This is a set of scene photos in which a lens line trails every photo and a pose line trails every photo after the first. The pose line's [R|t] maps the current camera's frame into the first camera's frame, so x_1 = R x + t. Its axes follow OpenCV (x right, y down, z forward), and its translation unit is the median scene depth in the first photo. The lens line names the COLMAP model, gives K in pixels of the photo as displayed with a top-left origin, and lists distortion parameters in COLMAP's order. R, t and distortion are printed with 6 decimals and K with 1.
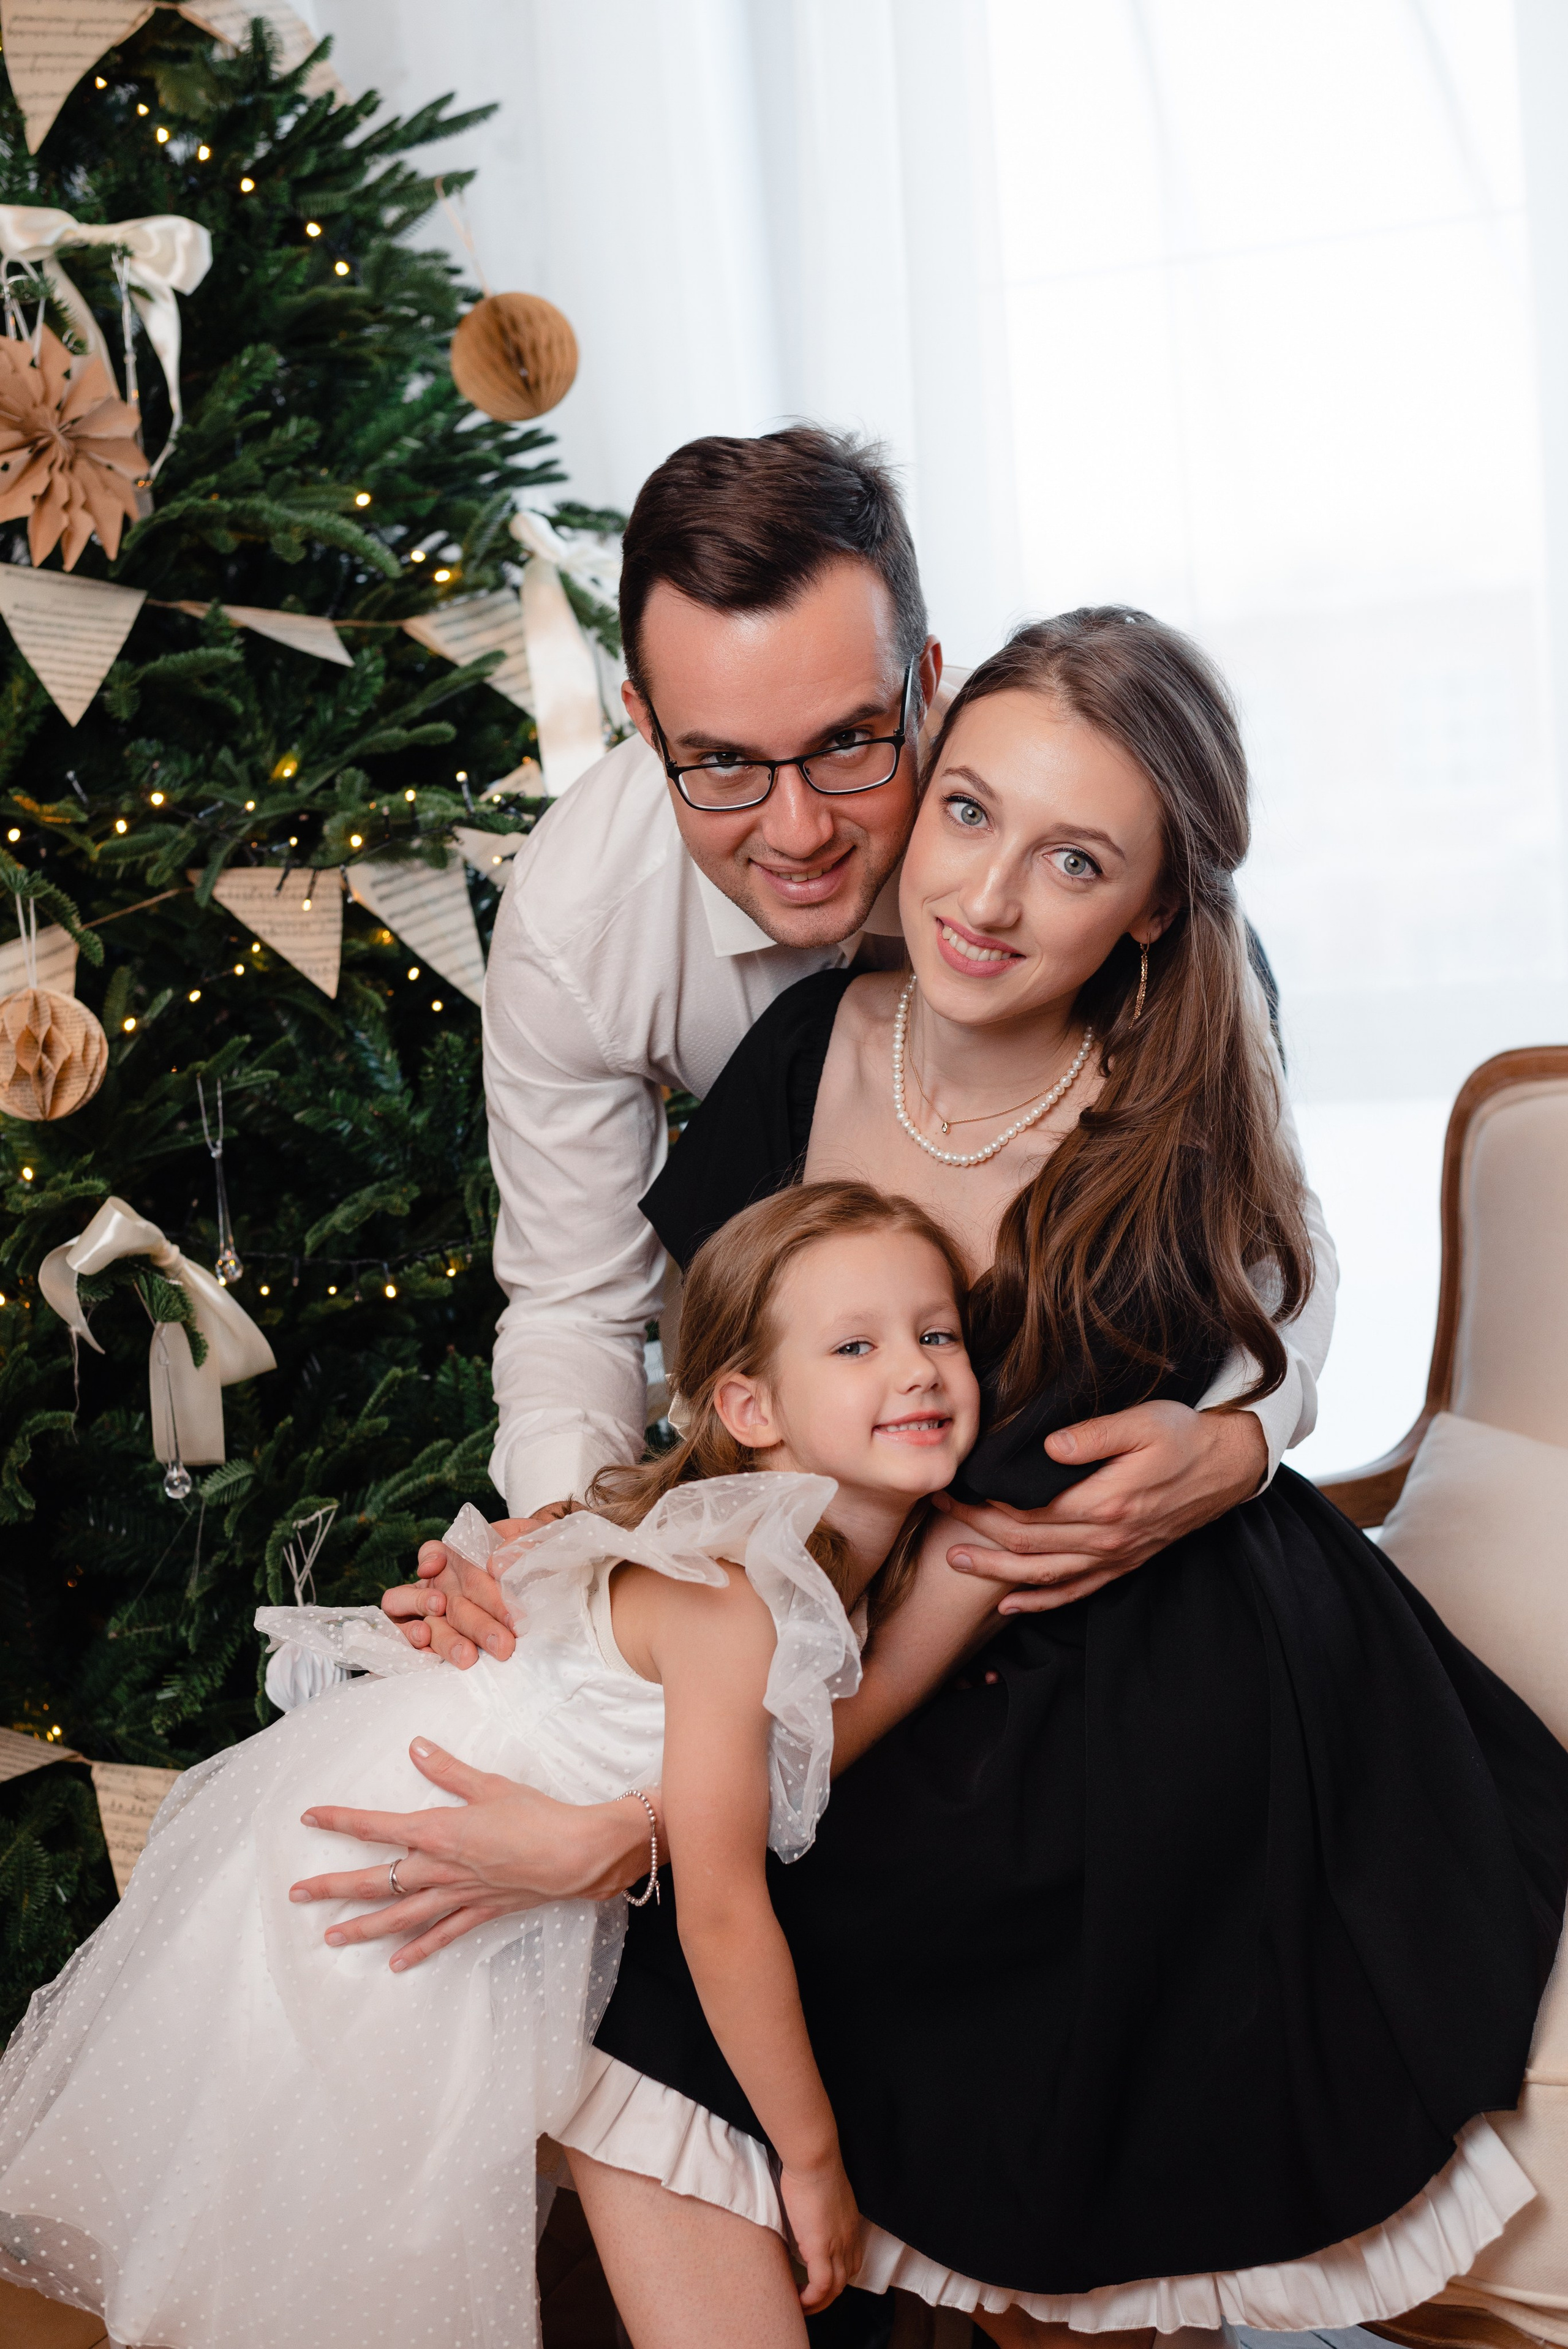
lens RADIAL K [[3482.2, 0, 780.5], [0, 3482.2, 1175.5], [0, 0, 1]] dist [0.040488, -0.044260]
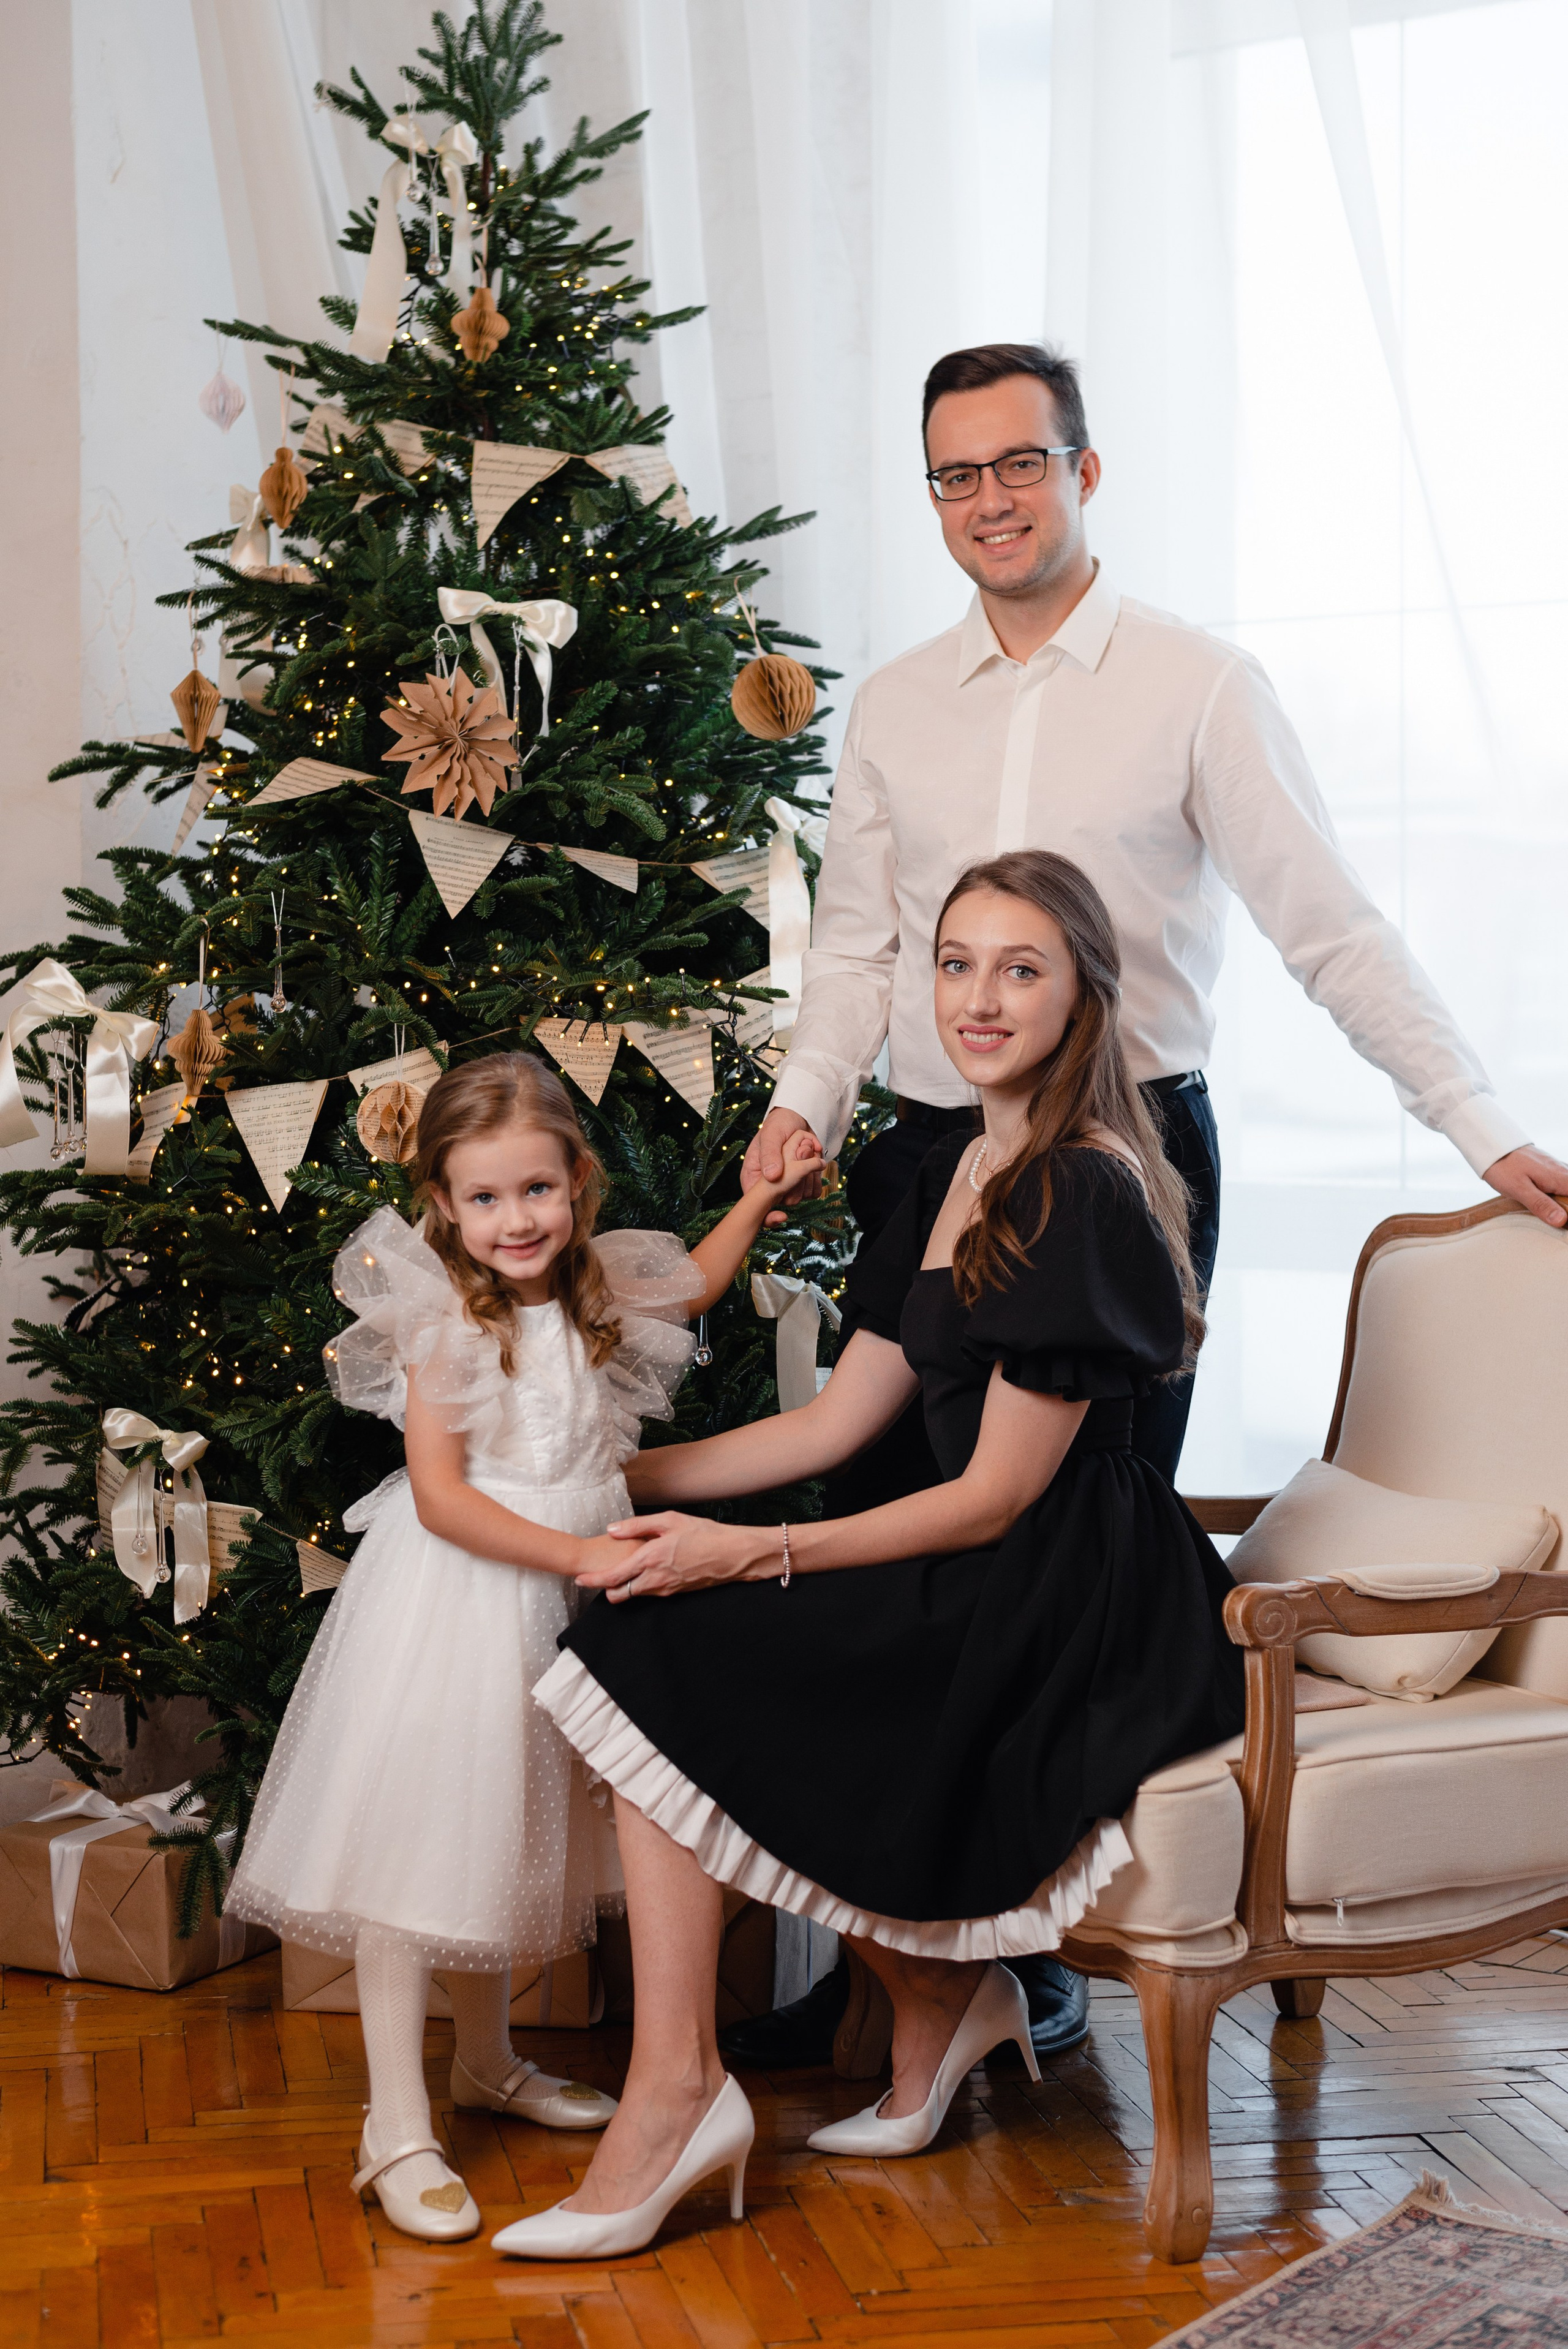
lens RADIAL K [[3817.4, 0, 725.3], [0, 3817.4, 1126.2], [0, 0, 1]] dist [0.021378, -0.033666]
pose [[0.972838, 0.088303, -0.213985, 0.281835], [-0.102233, 0.993244, -0.054910, 0.043745], [0.207691, 0.075295, 0.975292, -0.618713]]
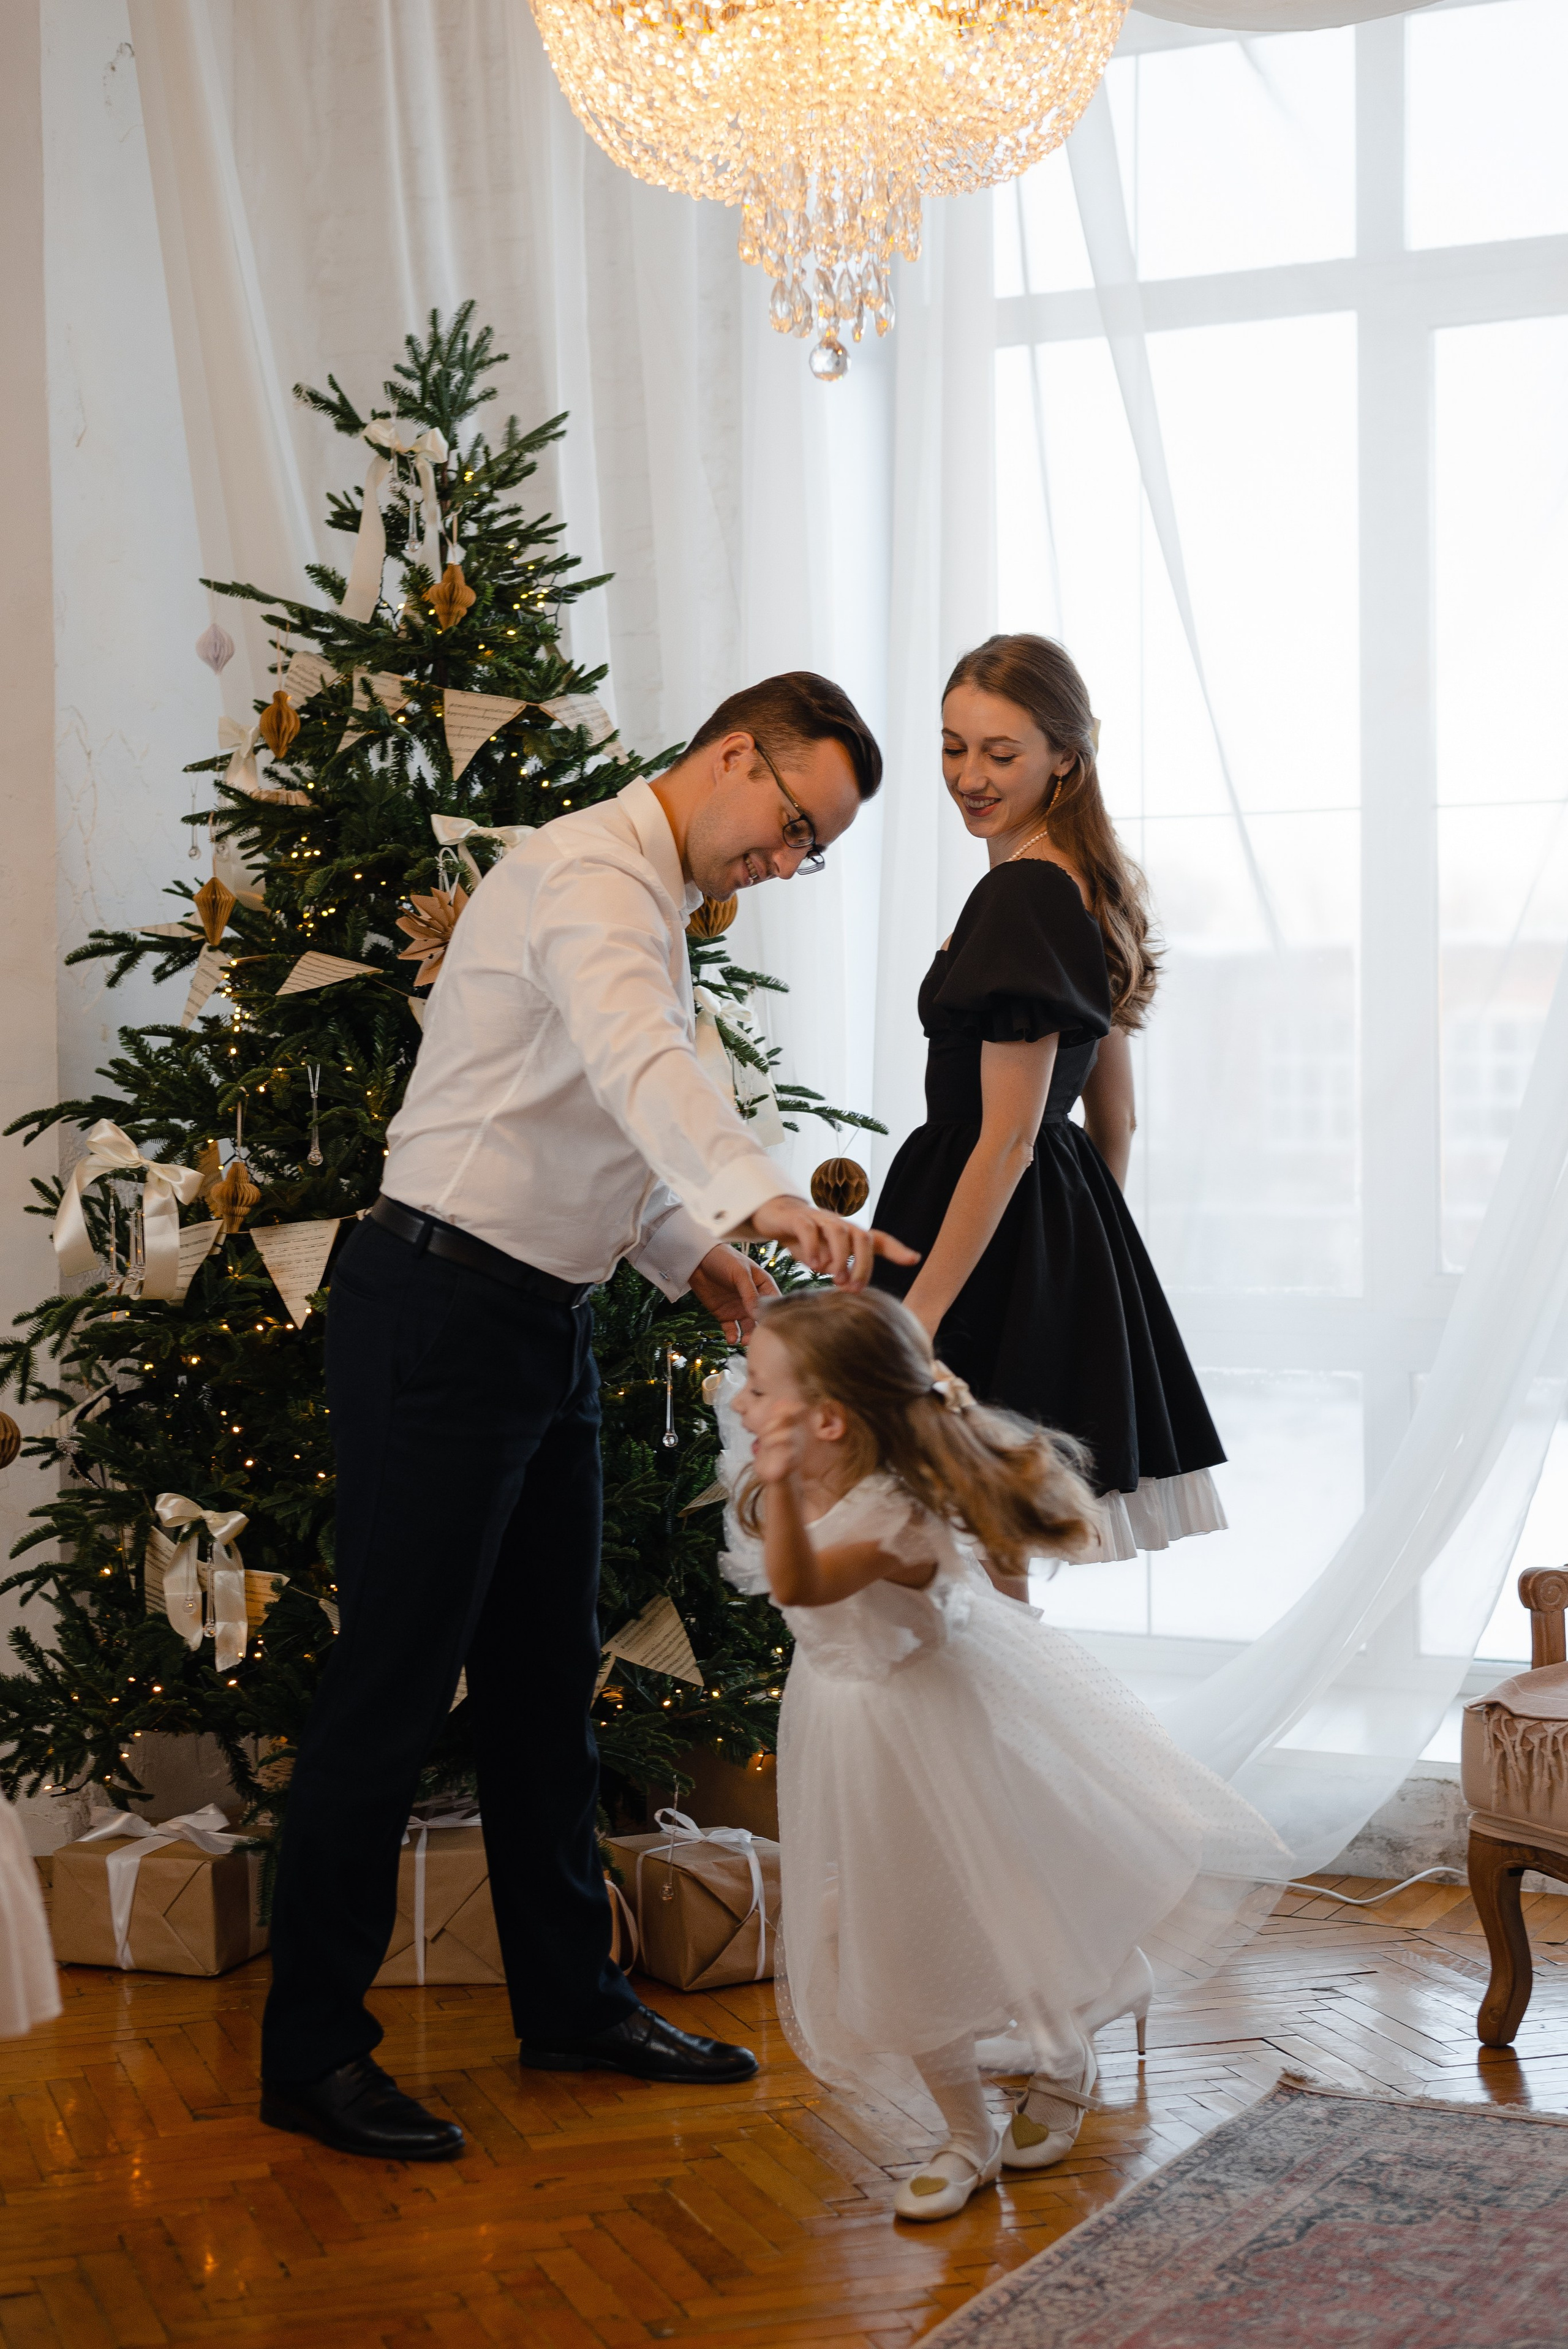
lens RADIAL K [[3692.5, 0, 788.3], [0, 3692.5, 1170.7], [0, 0, 1]] dist [0.000208, 0.010397]
pose [[0.994627, 0.081045, -0.064418, 0.111056], [-0.086002, 0.993211, -0.078325, 0.057304], [0.057633, 0.083444, 0.994845, -0.966662]]
